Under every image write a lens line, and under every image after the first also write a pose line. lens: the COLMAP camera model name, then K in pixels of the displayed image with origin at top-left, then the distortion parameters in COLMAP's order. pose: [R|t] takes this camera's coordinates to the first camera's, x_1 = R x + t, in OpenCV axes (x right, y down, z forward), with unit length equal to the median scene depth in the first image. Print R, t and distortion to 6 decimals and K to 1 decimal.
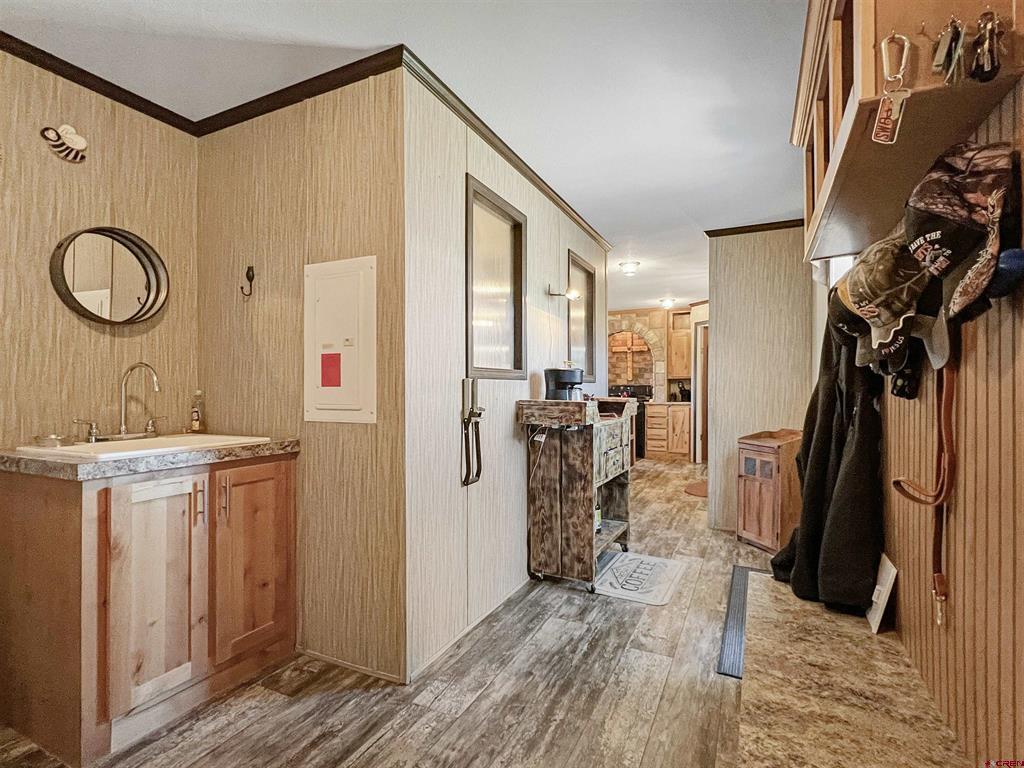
lens RADIAL K [[491.9, 0, 512.3], [0, 491.9, 387.7], [0, 0, 1]] dist [-0.002994, -0.000720]
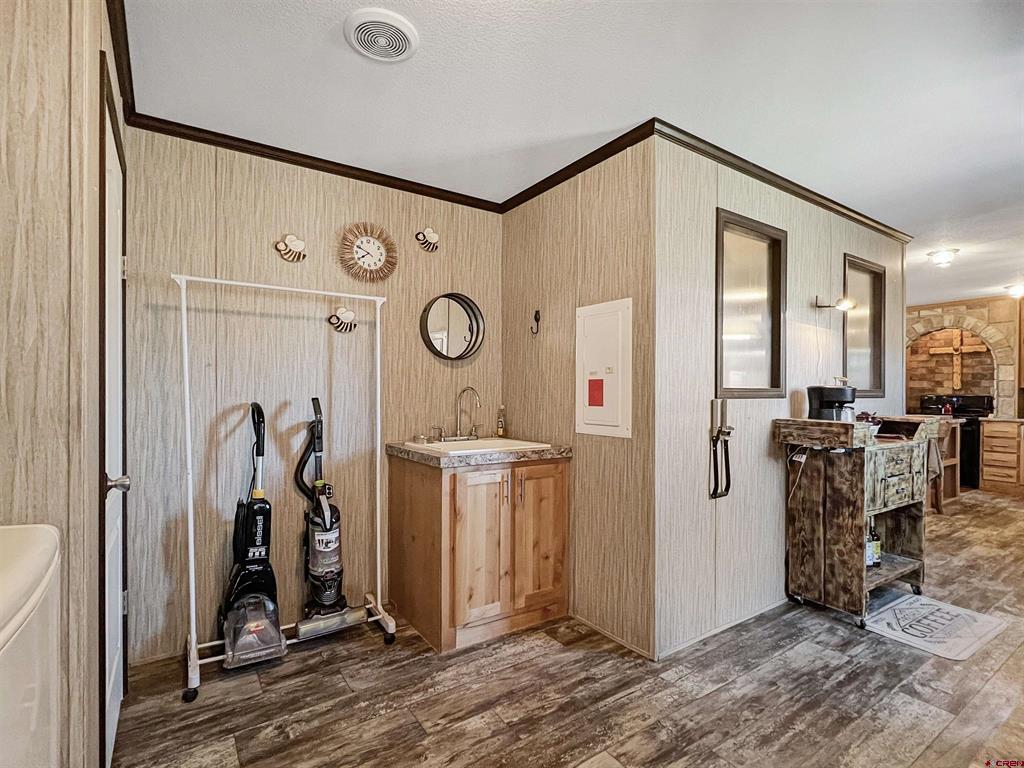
lens RADIAL K [[491.9, 0, 518.9], [0, 491.9, 397.6], [0, 0, 1]] dist [-0.002994, -0.000720]
pose [[0.868822, 0.007352, -0.495069, 0.071379], [-0.002532, 0.999943, 0.010405, -0.034751], [0.495117, -0.007787, 0.868791, -0.160548]]
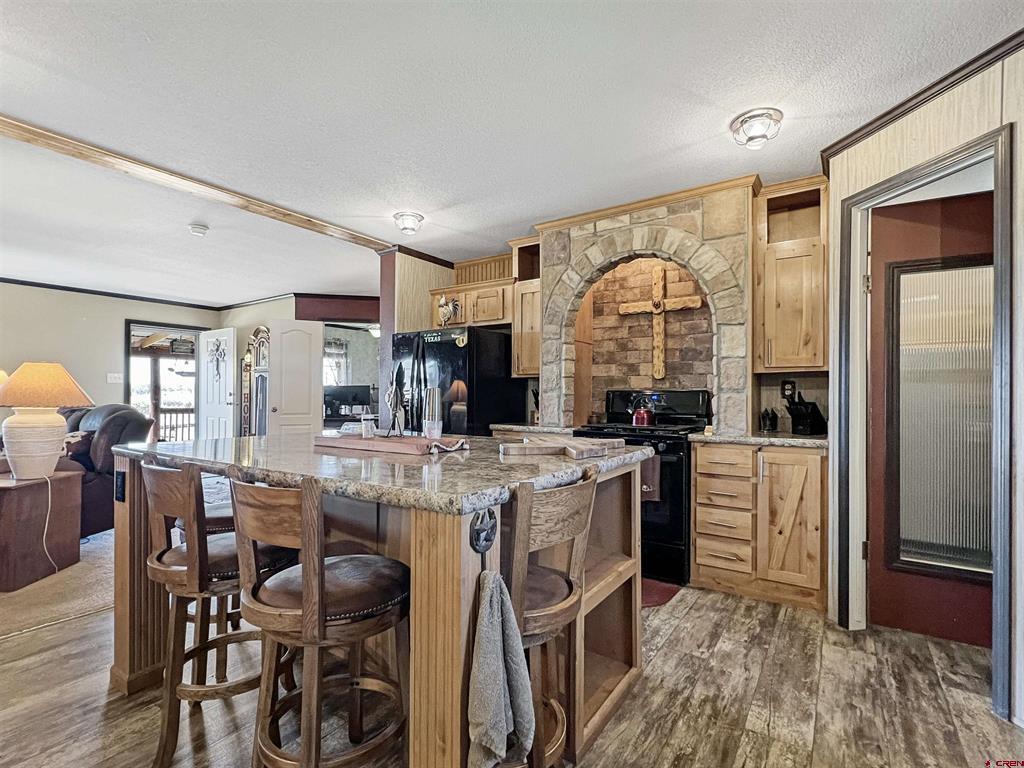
lens RADIAL K [[491.9, 0, 512.7], [0, 491.9, 389.5], [0, 0, 1]] dist [-0.002994, -0.000720]
pose [[0.991367, 0.005114, -0.131016, 0.342661], [-0.007144, 0.999862, -0.015024, -0.017878], [0.130921, 0.015830, 0.991266, 0.903644]]
